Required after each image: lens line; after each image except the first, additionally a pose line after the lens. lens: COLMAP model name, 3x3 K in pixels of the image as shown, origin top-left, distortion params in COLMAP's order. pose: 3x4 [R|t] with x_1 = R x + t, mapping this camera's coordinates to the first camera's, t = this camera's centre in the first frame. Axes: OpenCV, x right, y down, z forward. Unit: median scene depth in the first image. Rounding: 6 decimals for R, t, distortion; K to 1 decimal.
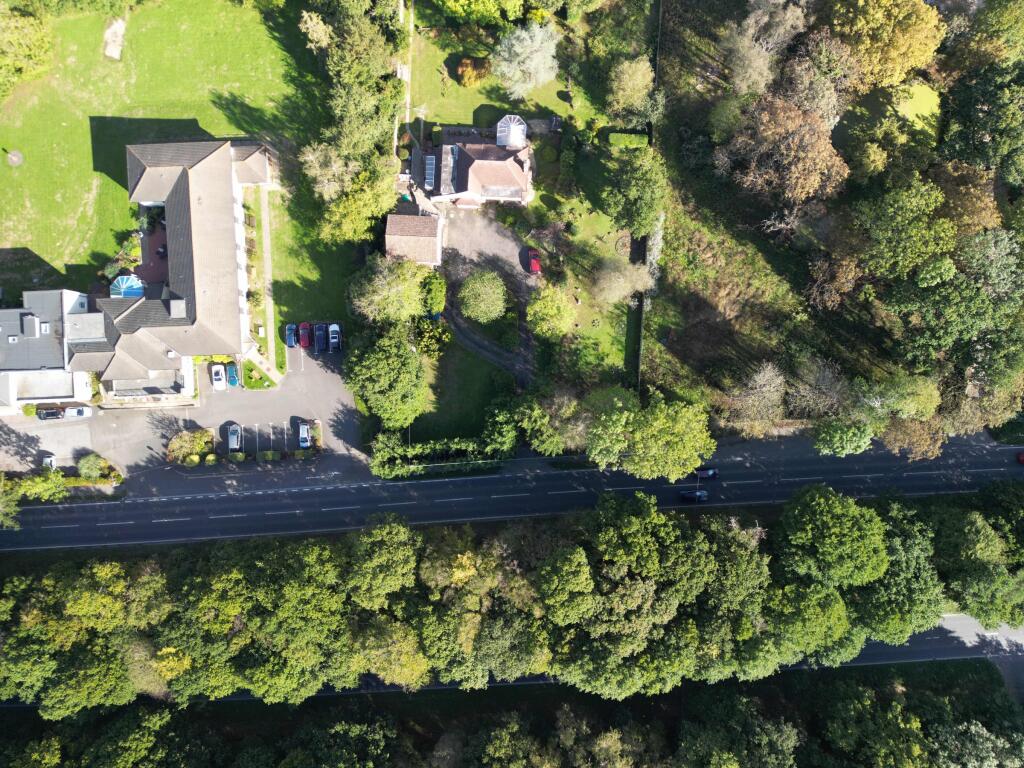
lens RADIAL K [[722.6, 0, 512.6], [0, 722.6, 385.3], [0, 0, 1]] dist [-0.002229, -0.000546]
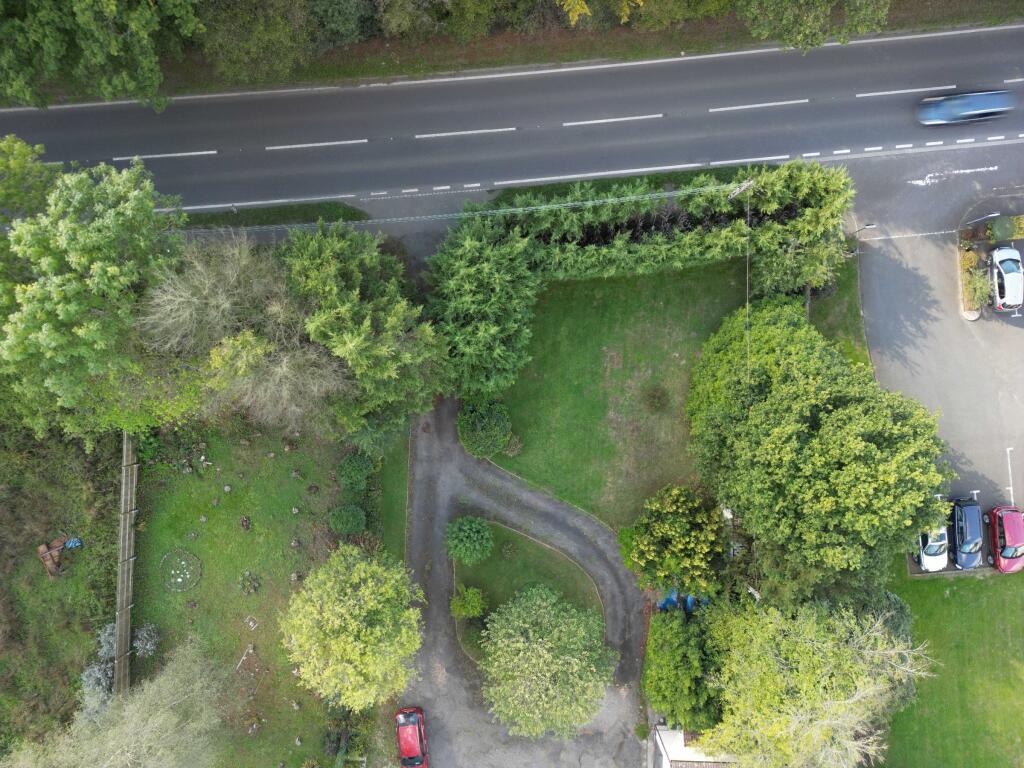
lens RADIAL K [[722.6, 0, 513.1], [0, 722.6, 385.1], [0, 0, 1]] dist [-0.002229, -0.000546]
pose [[-0.999404, 0.017155, 0.029959, -0.038471], [-0.017487, -0.999788, -0.010848, 0.023027], [0.029767, -0.011366, 0.999492, 0.635683]]
